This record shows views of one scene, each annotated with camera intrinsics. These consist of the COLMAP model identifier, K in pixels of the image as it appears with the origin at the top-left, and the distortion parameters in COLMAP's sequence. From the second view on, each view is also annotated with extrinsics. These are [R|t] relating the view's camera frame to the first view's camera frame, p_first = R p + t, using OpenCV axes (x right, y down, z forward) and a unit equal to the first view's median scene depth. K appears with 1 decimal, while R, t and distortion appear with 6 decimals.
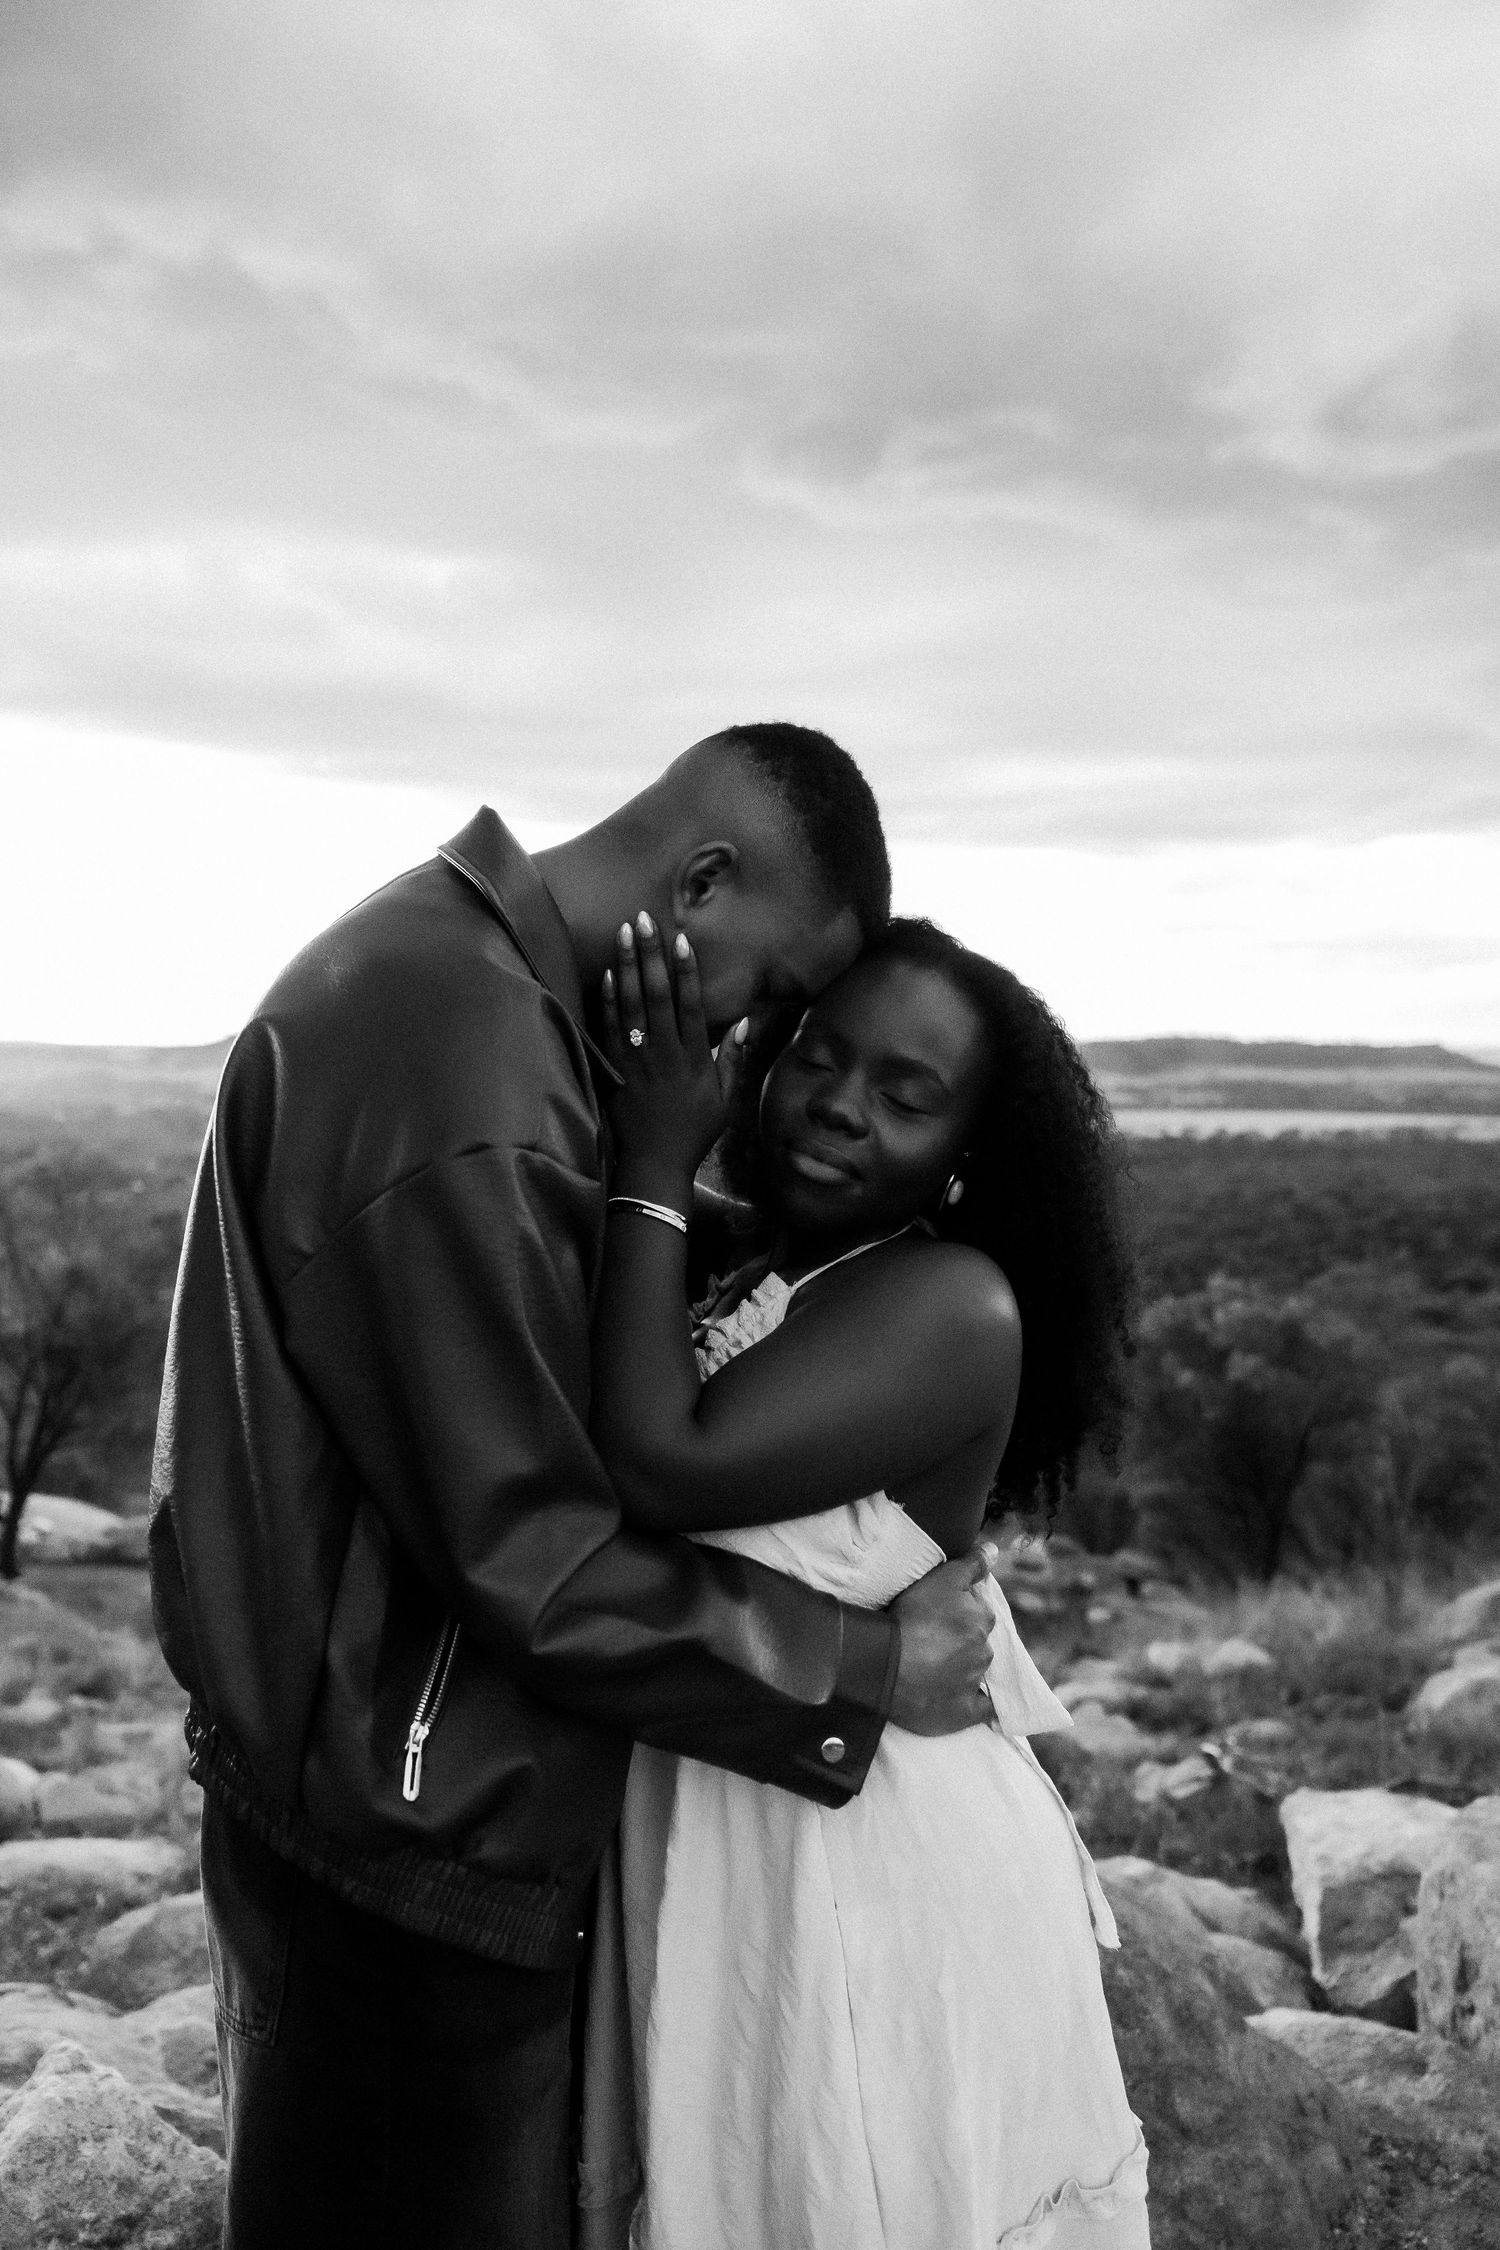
lens RADIAL K [[1504.2, 0, 737.0], [0, 1504.2, 1108.3], [0, 0, 1]] dist [-0.000678, -0.000173]
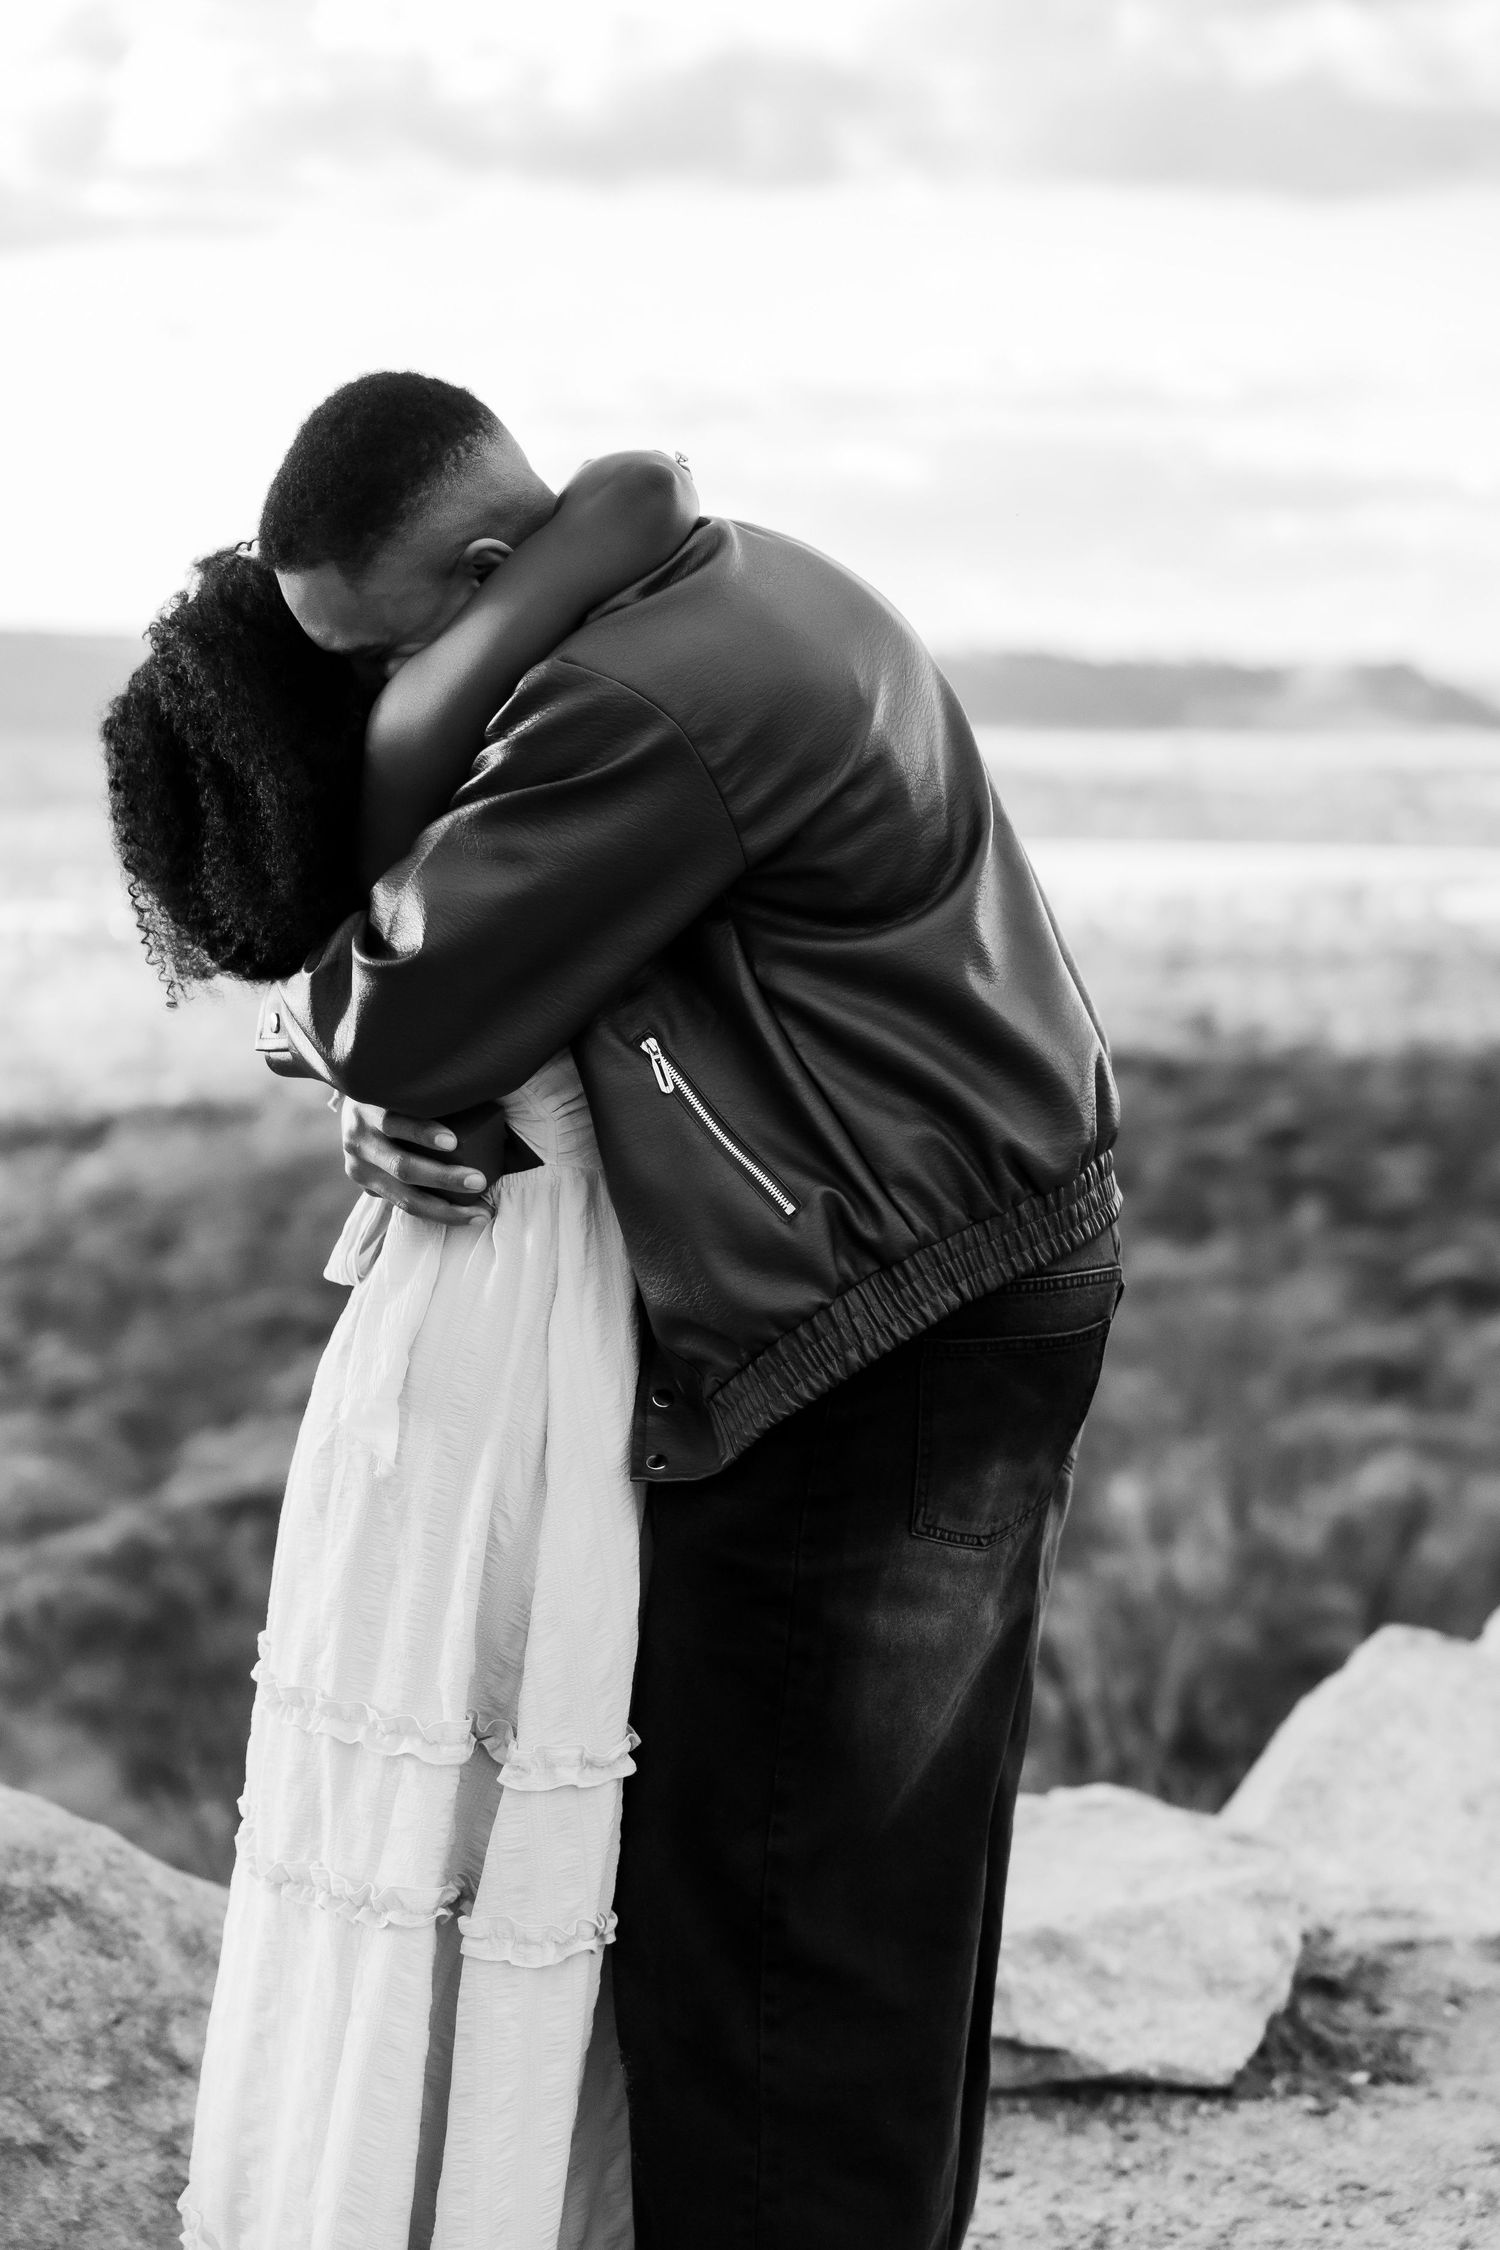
lens RADIAL K [[4335.5, 0, 728.1], [0, 4335.5, 1114.5], [0, 0, 1]] dist [0.022959, 0.000000]
pose [[0.960496, -0.026785, 0.277000, -0.003024], [0.009769, 0.997989, 0.062631, 0.005686], [-0.278121, -0.057451, 0.958827, -0.104223]]
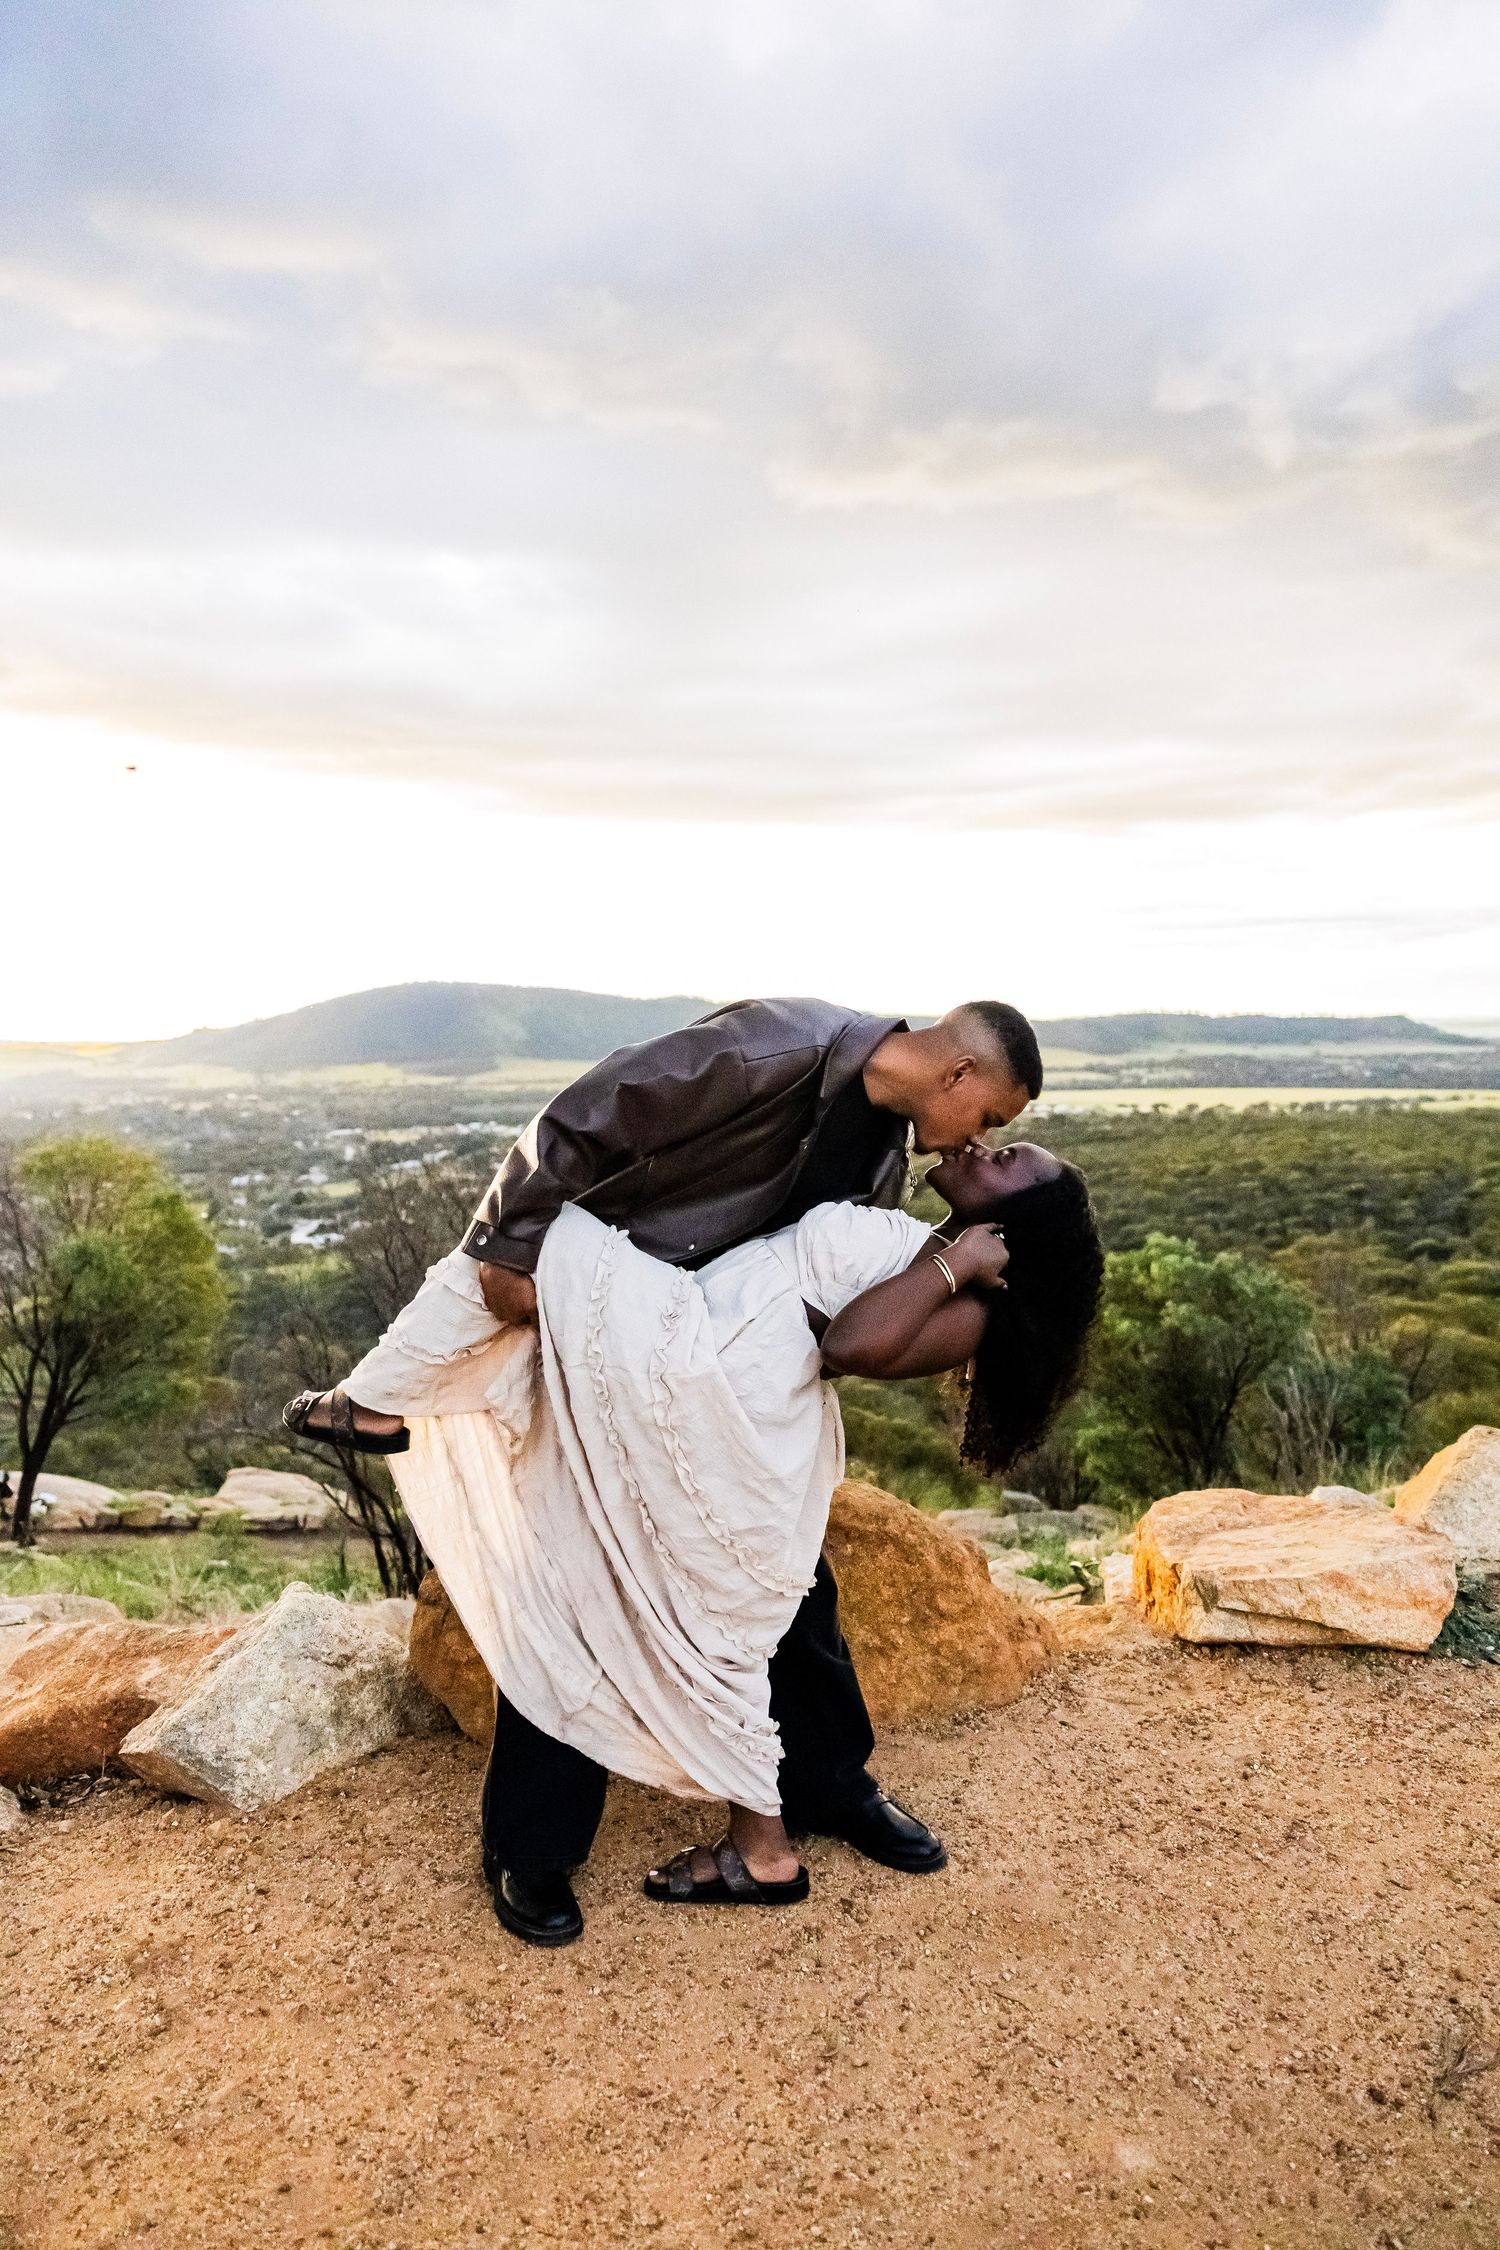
lens RADIAL K [[1504.2, 0, 746.3], [0, 1504.2, 1122.1], [0, 0, 1]] dist [-0.000678, -0.000173]
pose [[0.999527, -0.019819, 0.023497, 0.003629], [0.019380, 0.999636, 0.018751, 0.006309], [-0.023860, -0.018286, 0.999548, -0.065895]]
